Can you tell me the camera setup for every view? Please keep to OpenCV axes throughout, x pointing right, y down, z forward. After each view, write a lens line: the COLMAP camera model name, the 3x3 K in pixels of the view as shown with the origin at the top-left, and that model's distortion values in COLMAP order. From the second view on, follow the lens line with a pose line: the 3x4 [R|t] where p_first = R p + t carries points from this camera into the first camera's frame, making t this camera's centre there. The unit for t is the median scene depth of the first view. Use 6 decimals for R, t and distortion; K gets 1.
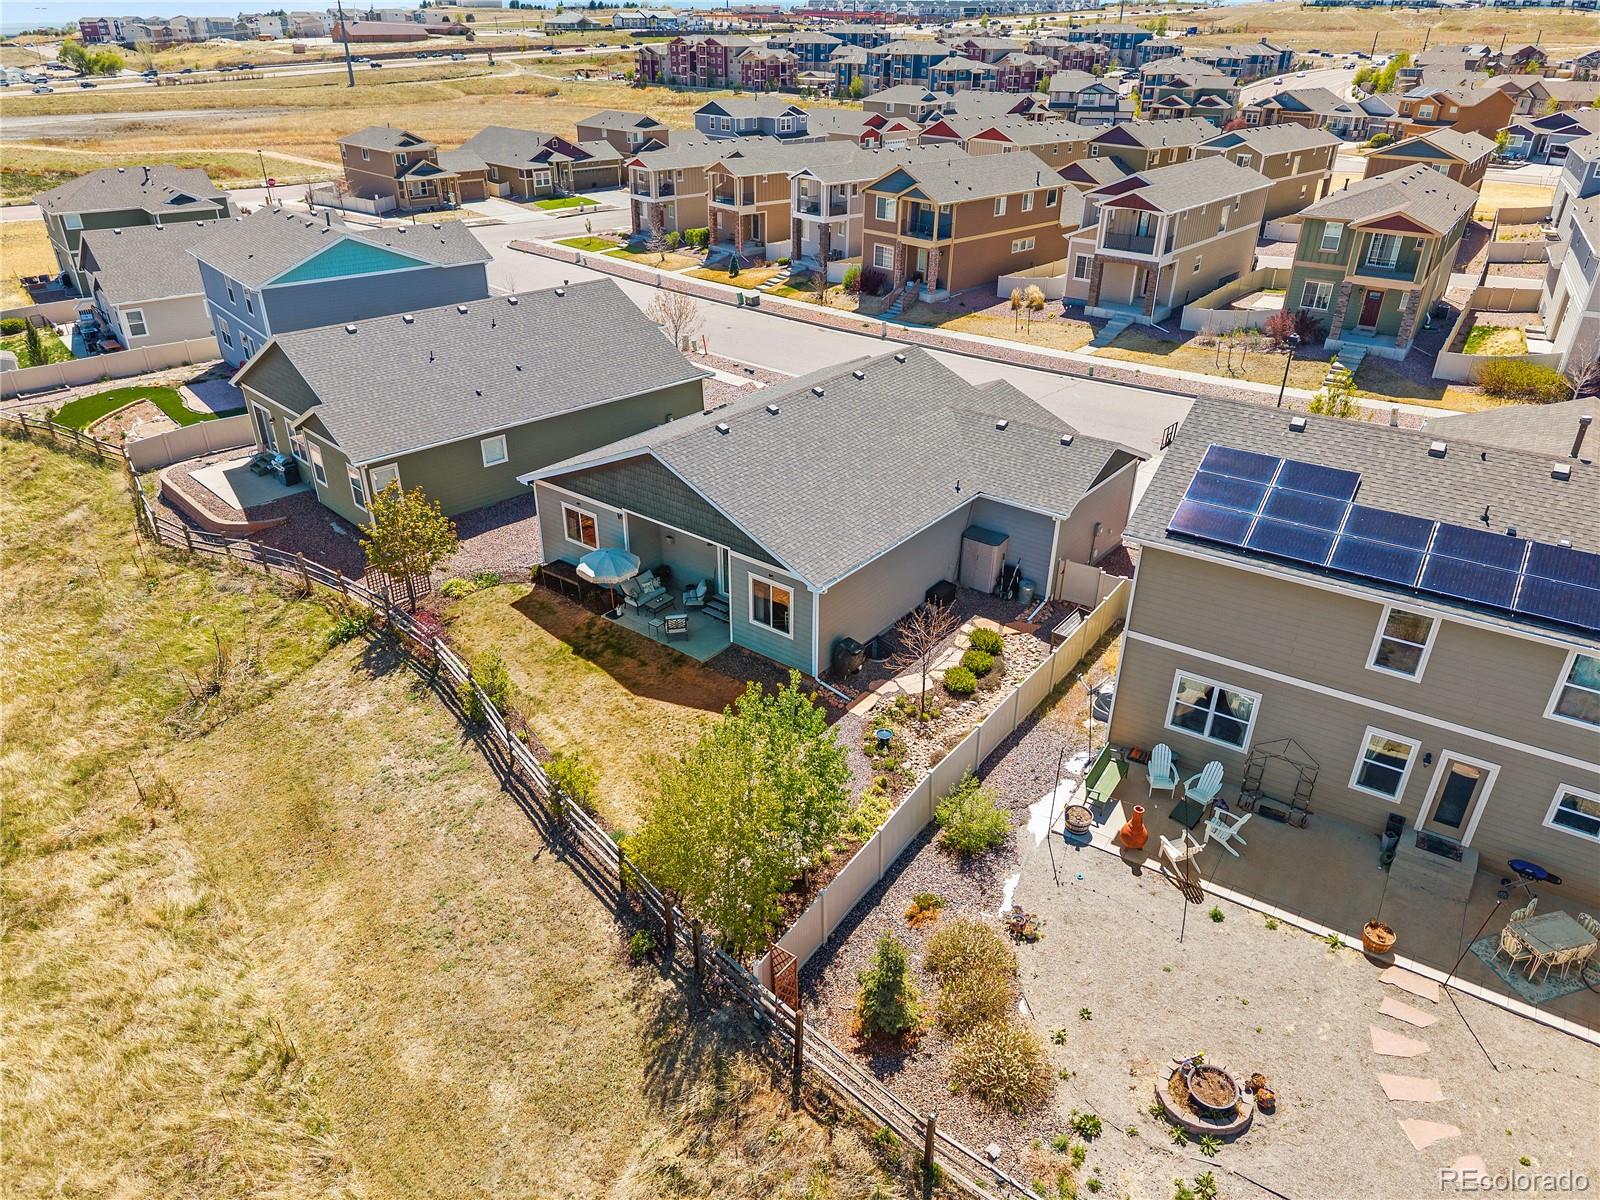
lens RADIAL K [[1069.5, 0, 801.3], [0, 1069.5, 604.3], [0, 0, 1]] dist [0.015415, -0.013729]
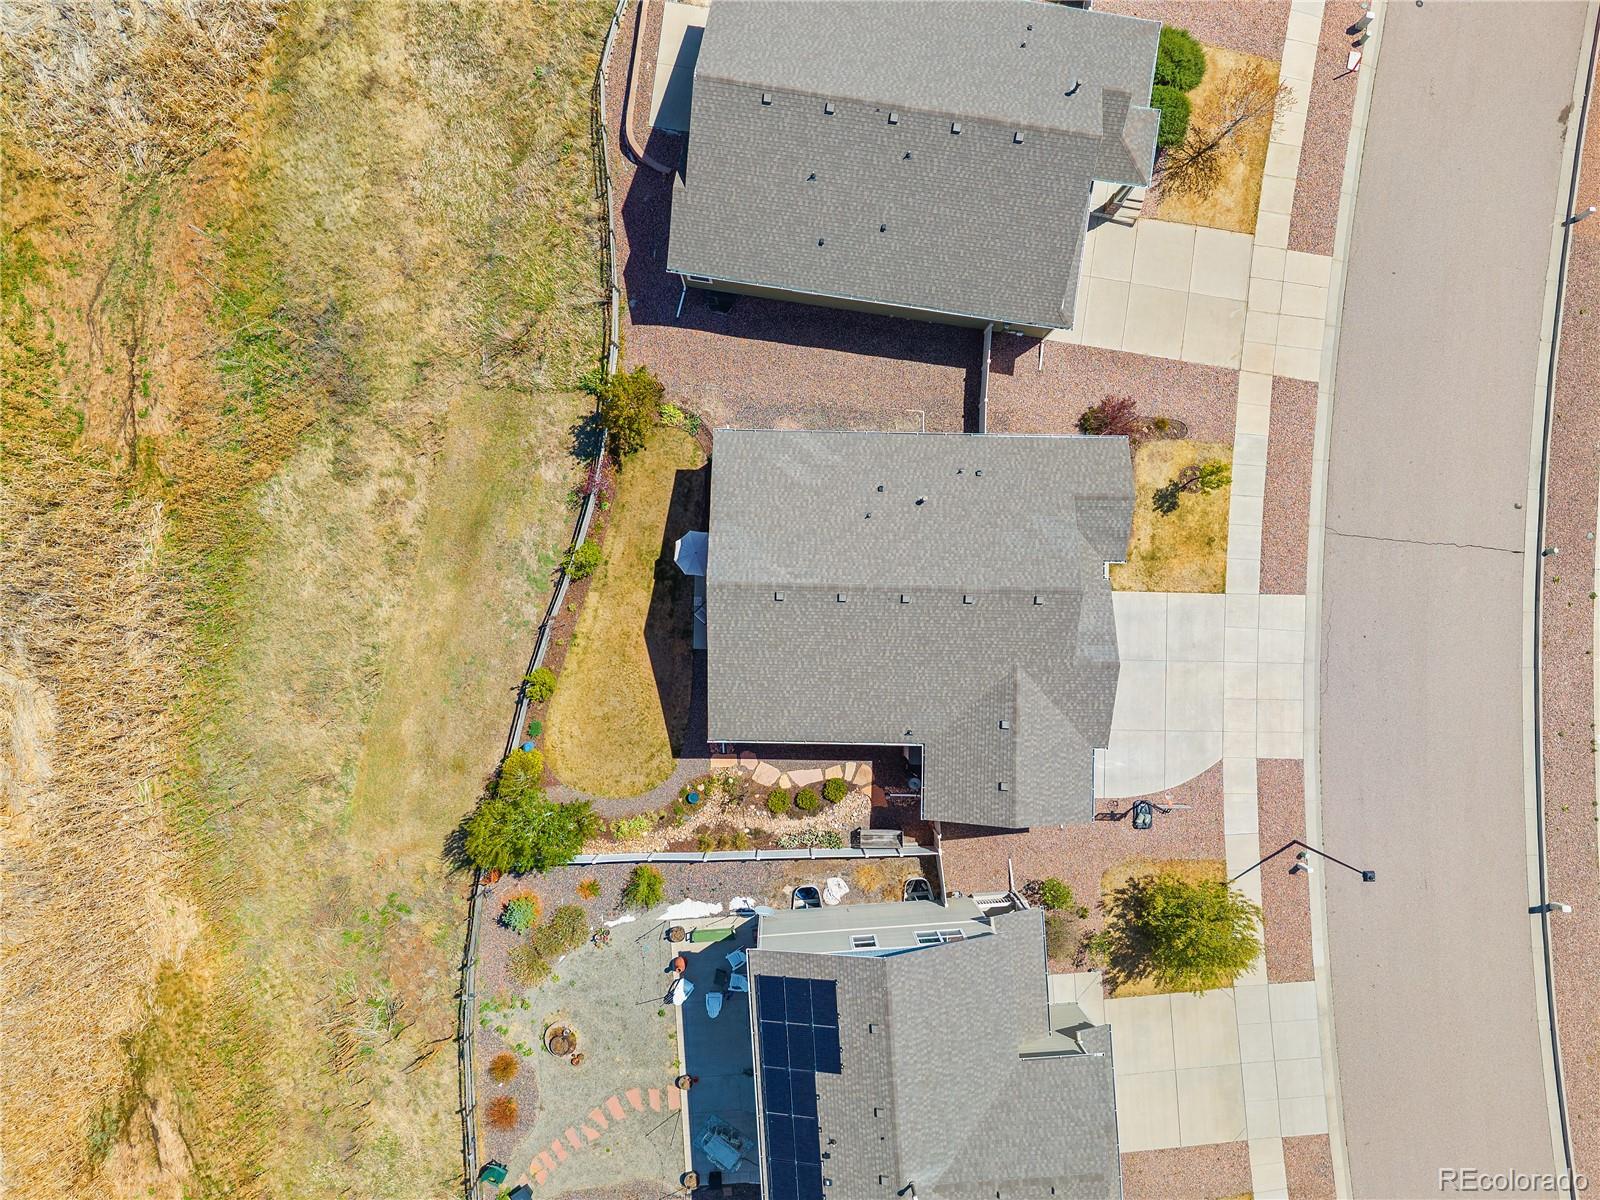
lens RADIAL K [[1069.5, 0, 801.3], [0, 1069.5, 604.3], [0, 0, 1]] dist [0.015415, -0.013729]
pose [[0.602046, 0.798433, 0.006760, -0.032114], [-0.407963, 0.300318, 0.862192, -0.663823], [0.686372, -0.521837, 0.506536, 0.203477]]
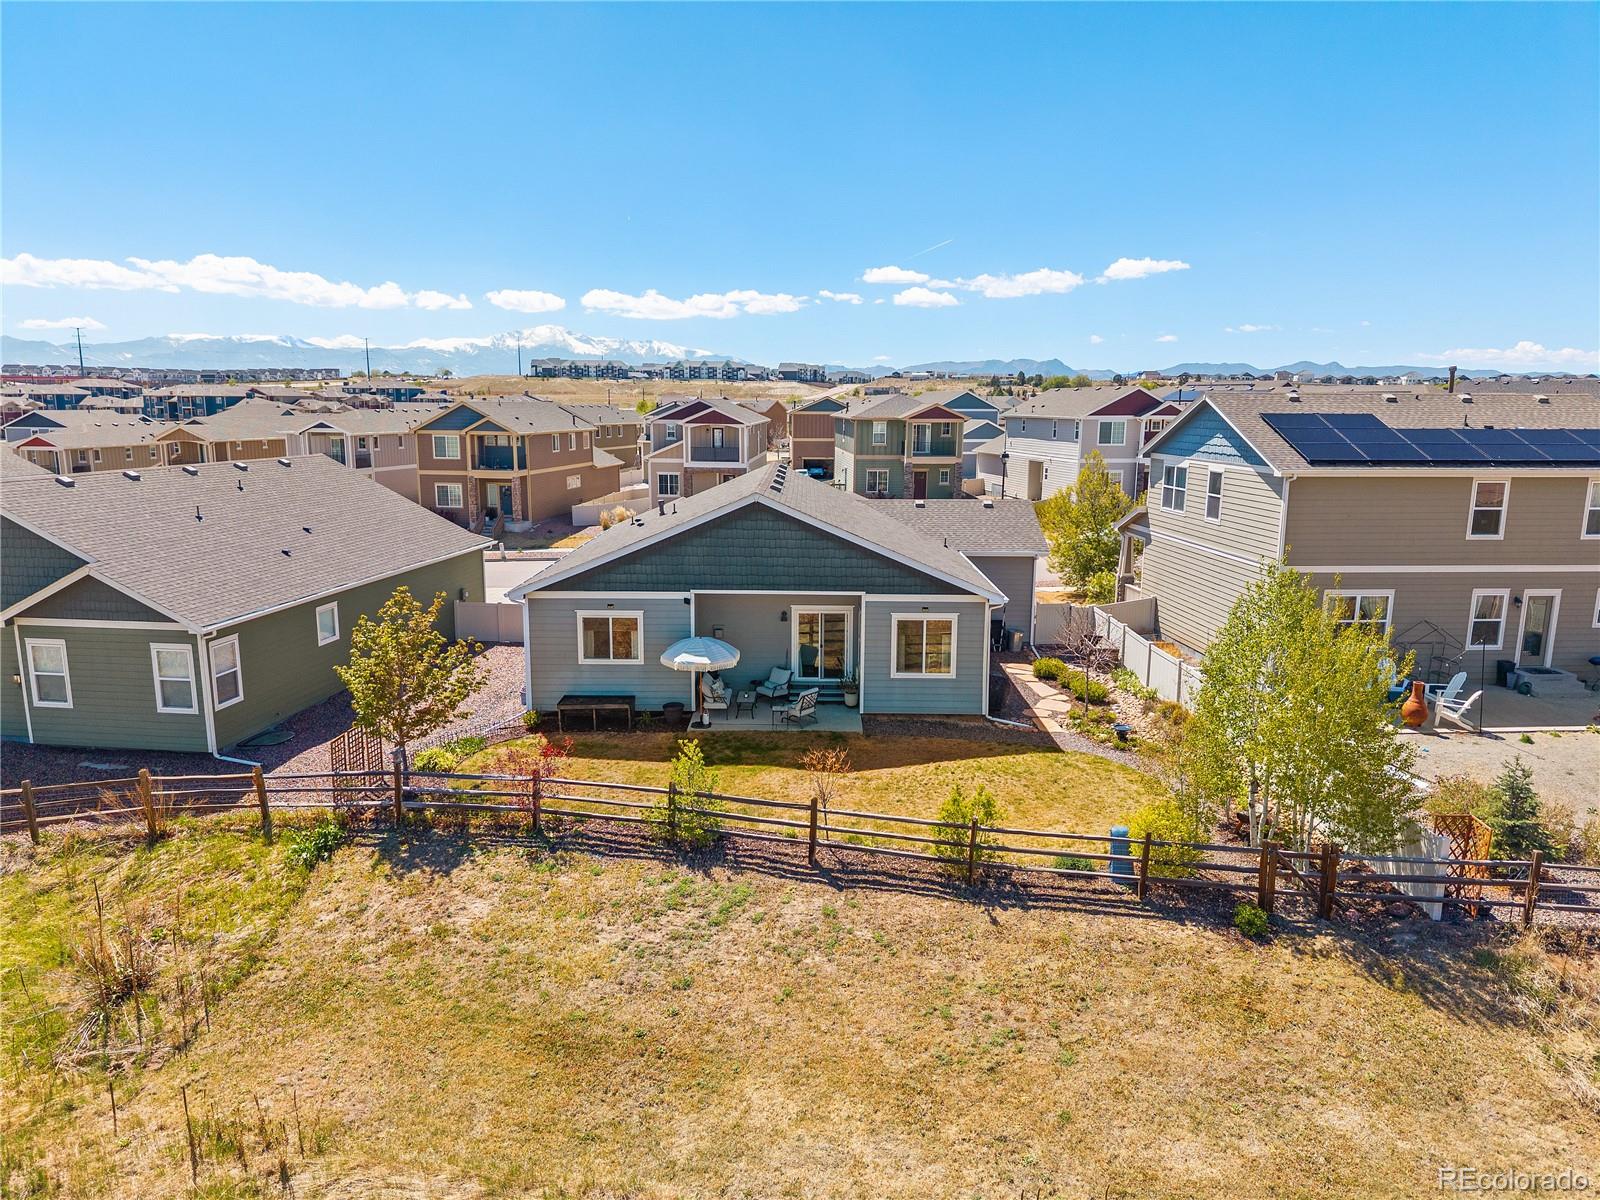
lens RADIAL K [[1069.5, 0, 801.3], [0, 1069.5, 604.3], [0, 0, 1]] dist [0.015415, -0.013729]
pose [[0.791682, -0.115448, 0.599927, -0.320789], [0.292466, 0.933767, -0.206257, 0.061063], [-0.536380, 0.338748, 0.773011, 0.178982]]
